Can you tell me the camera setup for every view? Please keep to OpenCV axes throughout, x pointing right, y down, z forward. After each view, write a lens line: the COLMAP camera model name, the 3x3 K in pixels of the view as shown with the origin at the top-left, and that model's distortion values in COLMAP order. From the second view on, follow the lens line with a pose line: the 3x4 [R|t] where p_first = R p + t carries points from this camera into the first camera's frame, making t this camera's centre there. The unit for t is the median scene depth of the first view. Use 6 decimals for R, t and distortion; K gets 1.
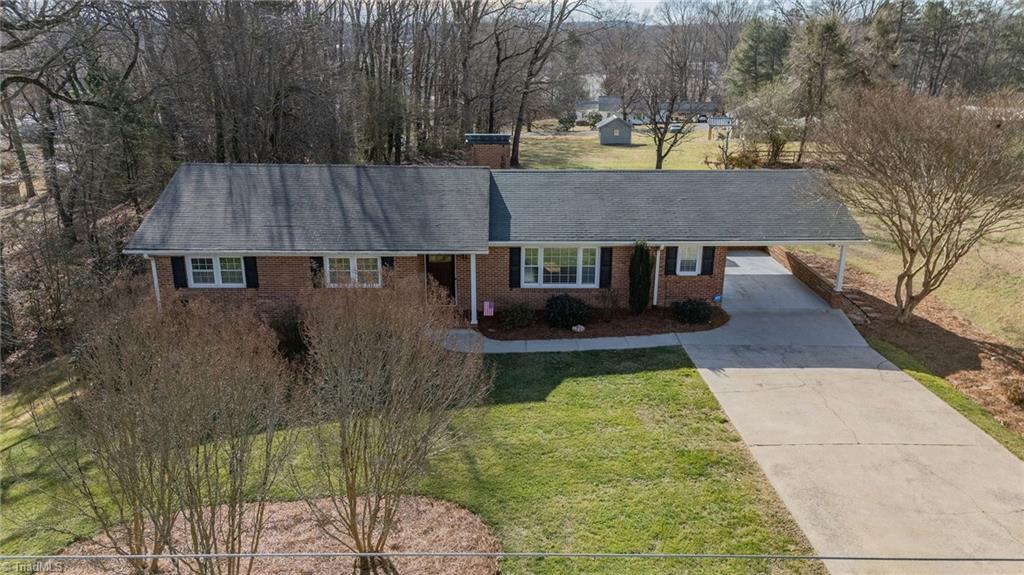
lens RADIAL K [[782.3, 0, 512.0], [0, 782.3, 287.5], [0, 0, 1]] dist [0.046776, -0.006949]
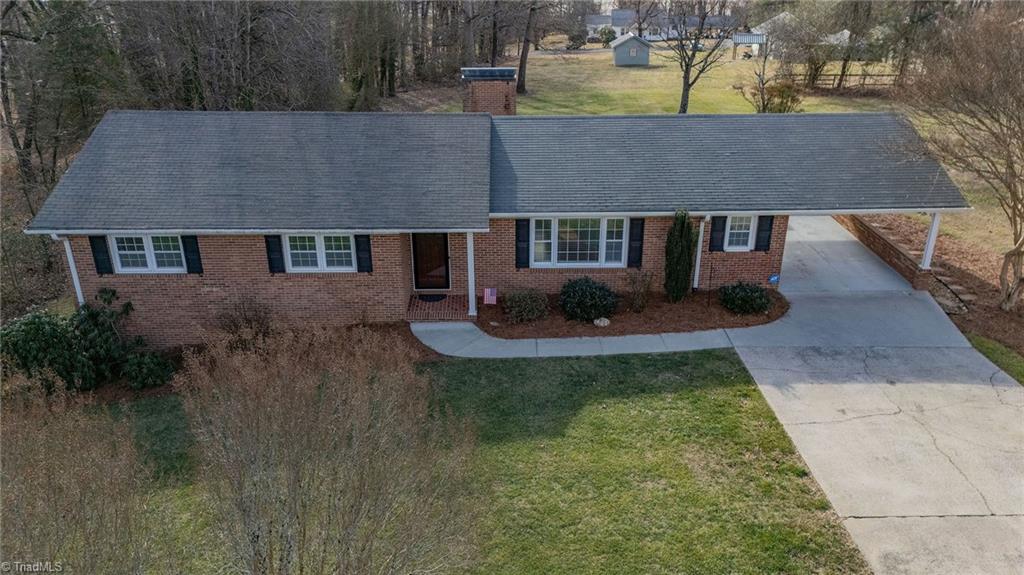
lens RADIAL K [[782.3, 0, 512.0], [0, 782.3, 287.5], [0, 0, 1]] dist [0.046776, -0.006949]
pose [[0.999946, -0.005249, -0.008917, -0.000202], [0.006136, 0.994707, 0.102573, -0.064022], [0.008332, -0.102622, 0.994685, 0.198103]]
